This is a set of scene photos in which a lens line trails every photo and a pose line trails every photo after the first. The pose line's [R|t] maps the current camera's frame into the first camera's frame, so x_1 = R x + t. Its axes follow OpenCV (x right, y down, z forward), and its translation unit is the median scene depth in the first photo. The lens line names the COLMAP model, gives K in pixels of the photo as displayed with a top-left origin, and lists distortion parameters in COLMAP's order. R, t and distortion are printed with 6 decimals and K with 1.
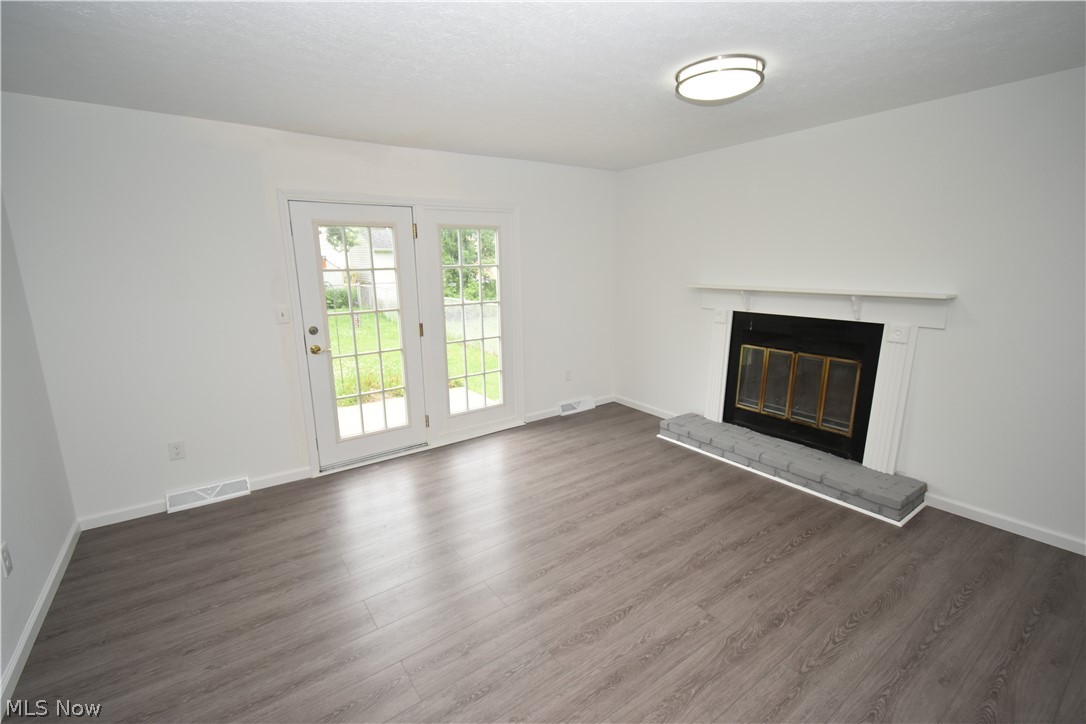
lens RADIAL K [[479.7, 0, 542.1], [0, 479.7, 361.3], [0, 0, 1]] dist [0.010178, -0.004030]
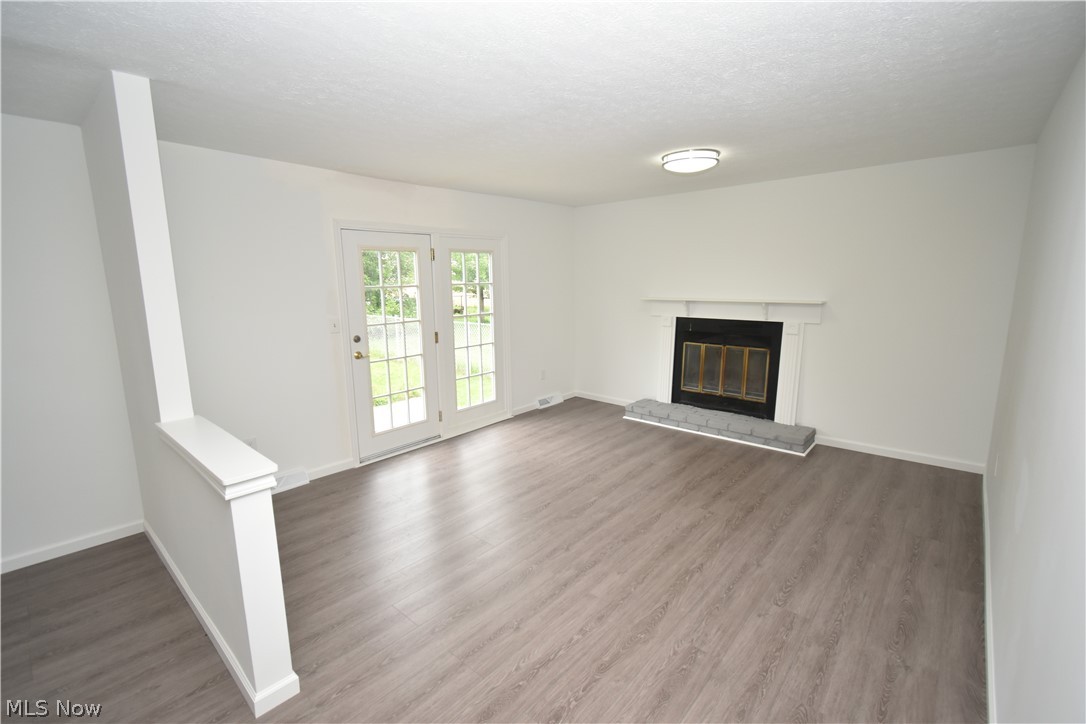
lens RADIAL K [[479.7, 0, 541.7], [0, 479.7, 362.5], [0, 0, 1]] dist [0.010178, -0.004030]
pose [[0.974724, -0.039271, 0.219935, -0.291962], [0.047044, 0.998436, -0.030215, 0.048230], [-0.218404, 0.039798, 0.975047, -0.227351]]
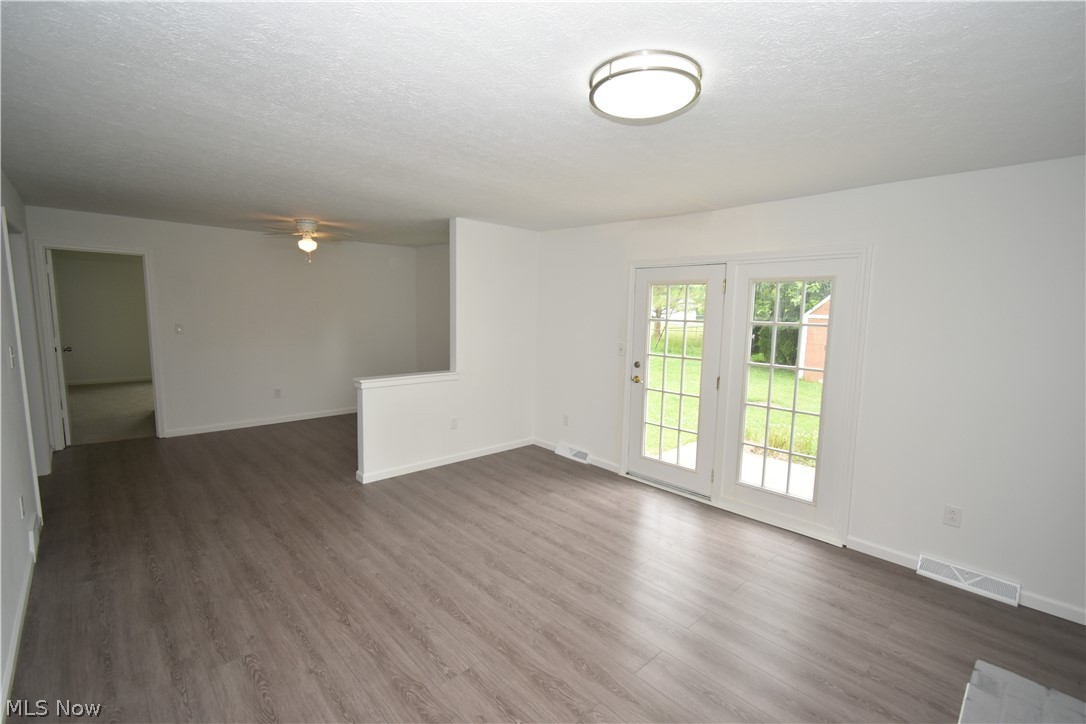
lens RADIAL K [[479.7, 0, 537.6], [0, 479.7, 342.2], [0, 0, 1]] dist [0.010178, -0.004030]
pose [[0.131532, 0.083503, -0.987789, 0.761540], [-0.230940, 0.971610, 0.051383, -0.124162], [0.964036, 0.221362, 0.147082, 0.525442]]
